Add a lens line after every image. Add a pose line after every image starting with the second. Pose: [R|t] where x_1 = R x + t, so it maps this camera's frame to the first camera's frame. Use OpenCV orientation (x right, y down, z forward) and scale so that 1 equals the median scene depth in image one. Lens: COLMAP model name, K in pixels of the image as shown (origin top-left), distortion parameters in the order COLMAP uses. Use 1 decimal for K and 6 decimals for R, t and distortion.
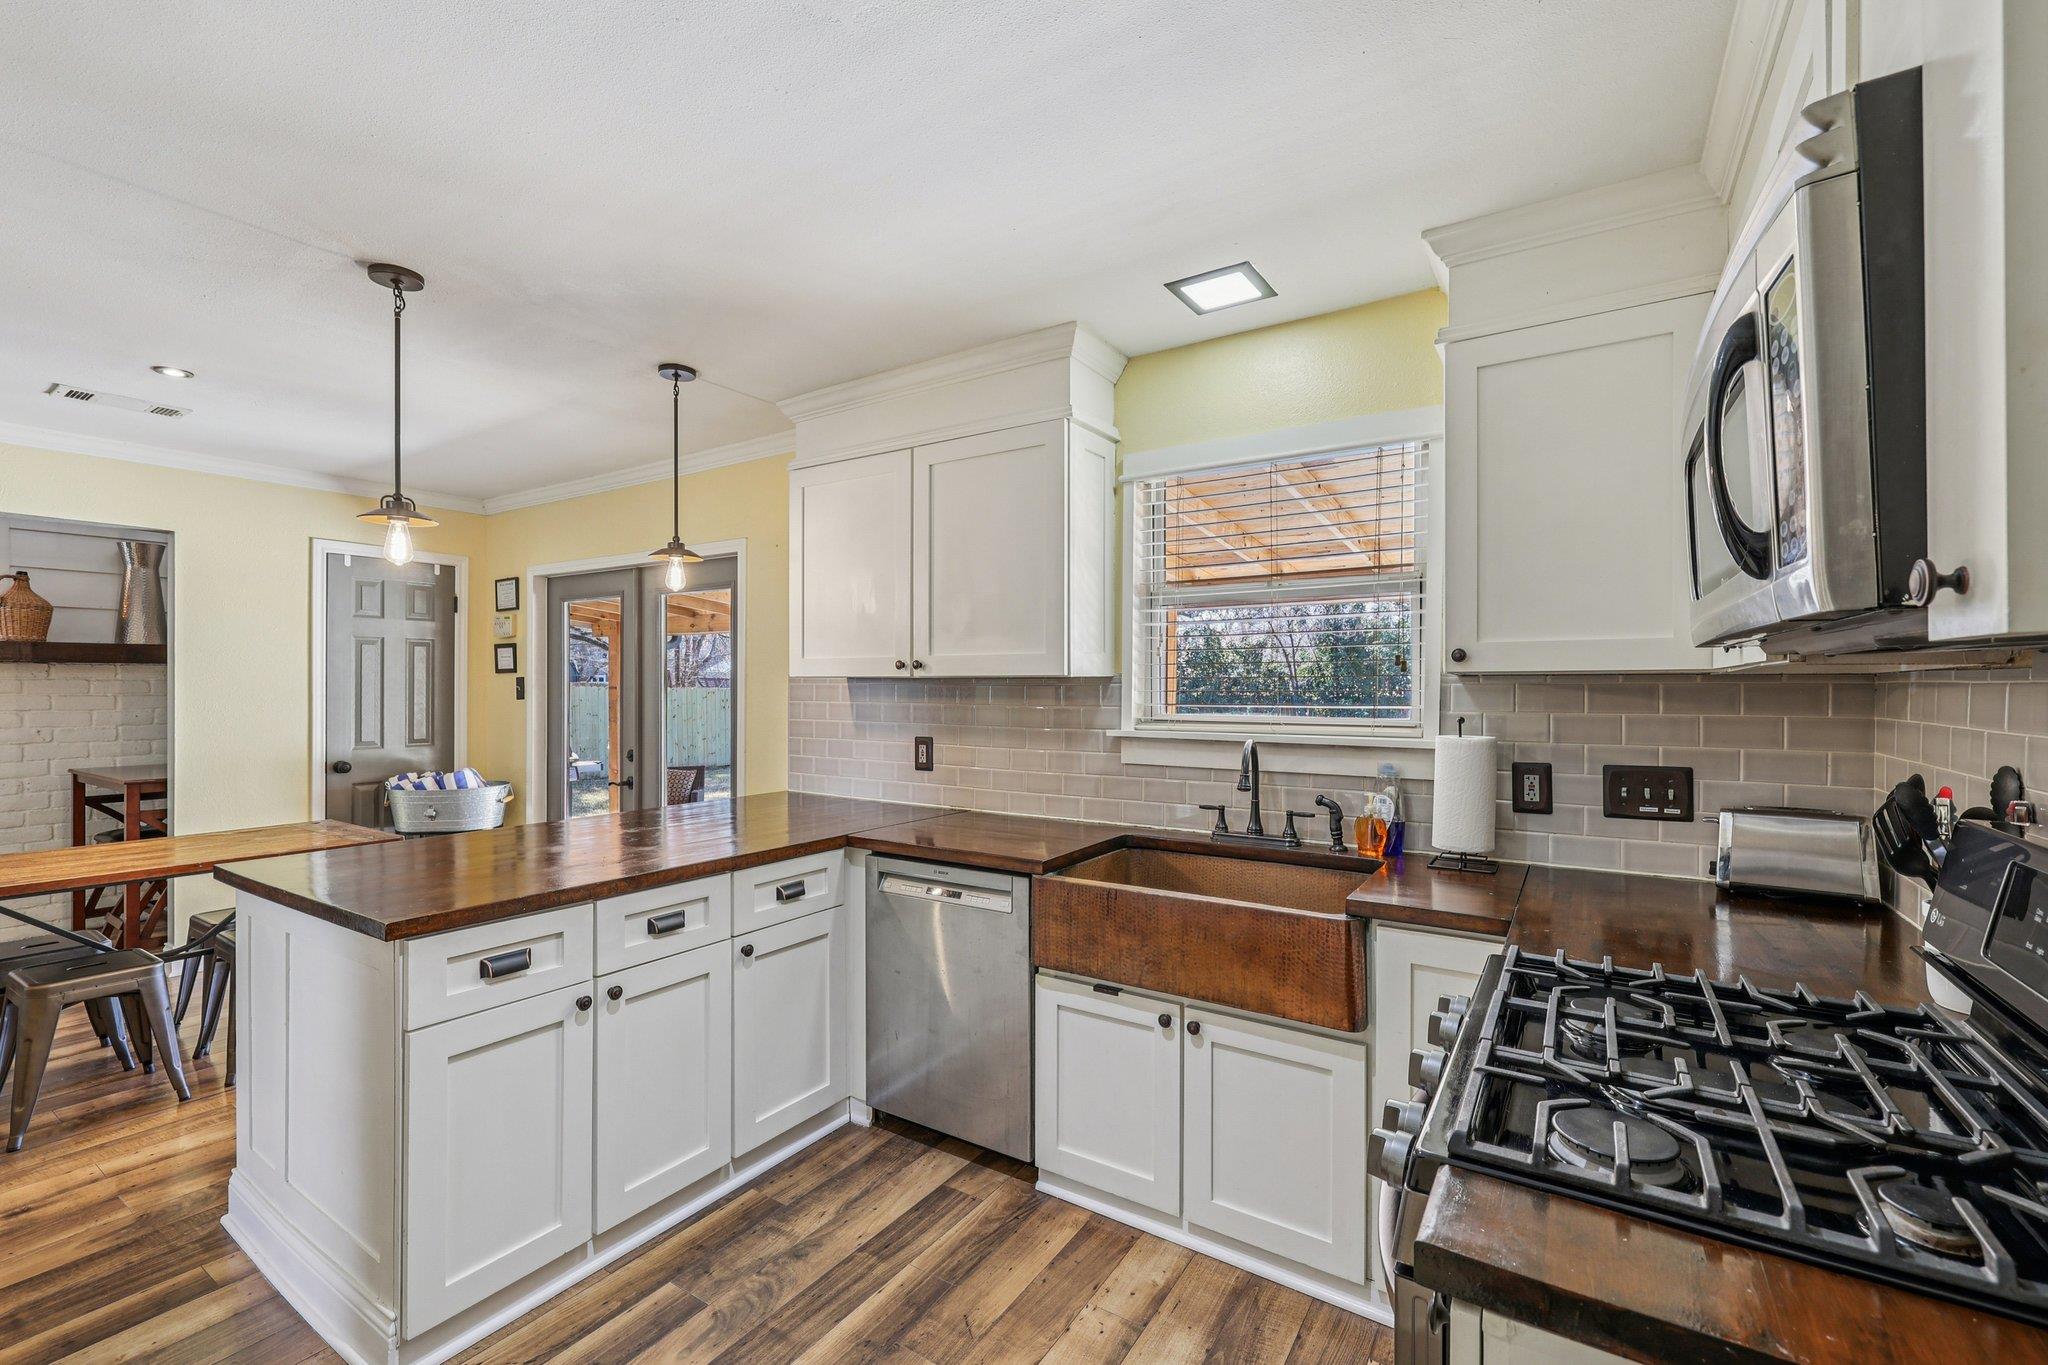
lens RADIAL K [[868.6, 0, 1036.2], [0, 868.6, 686.4], [0, 0, 1]] dist [-0.003631, 0.000095]
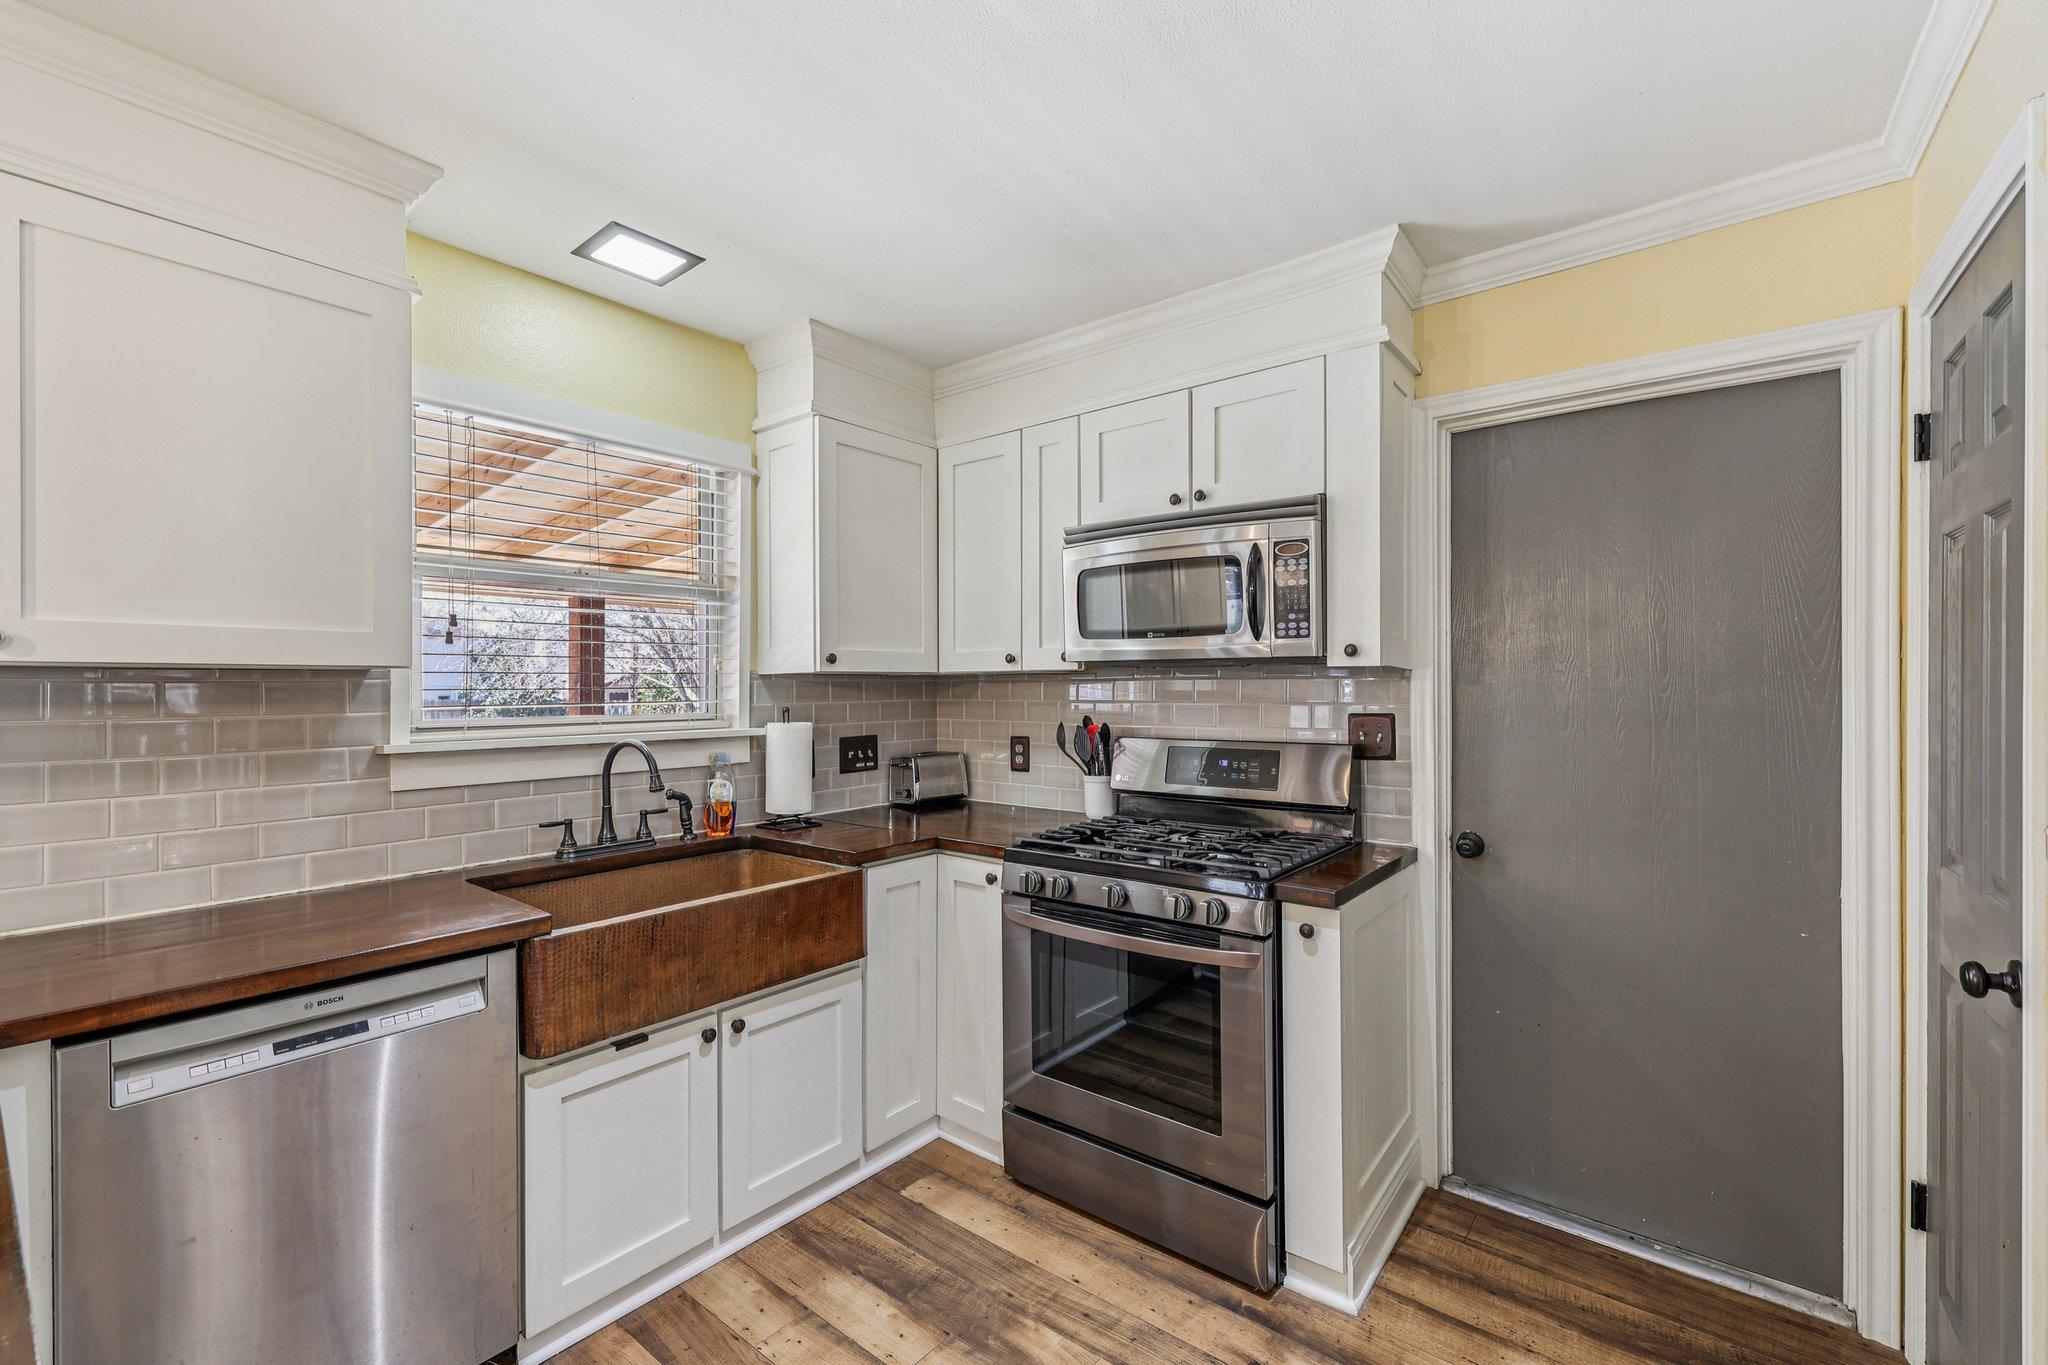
lens RADIAL K [[868.6, 0, 1027.0], [0, 868.6, 684.0], [0, 0, 1]] dist [-0.003631, 0.000095]
pose [[0.098936, -0.000037, 0.995094, -0.679423], [0.003510, 0.999994, -0.000312, 0.003174], [-0.995088, 0.003523, 0.098935, 0.502669]]
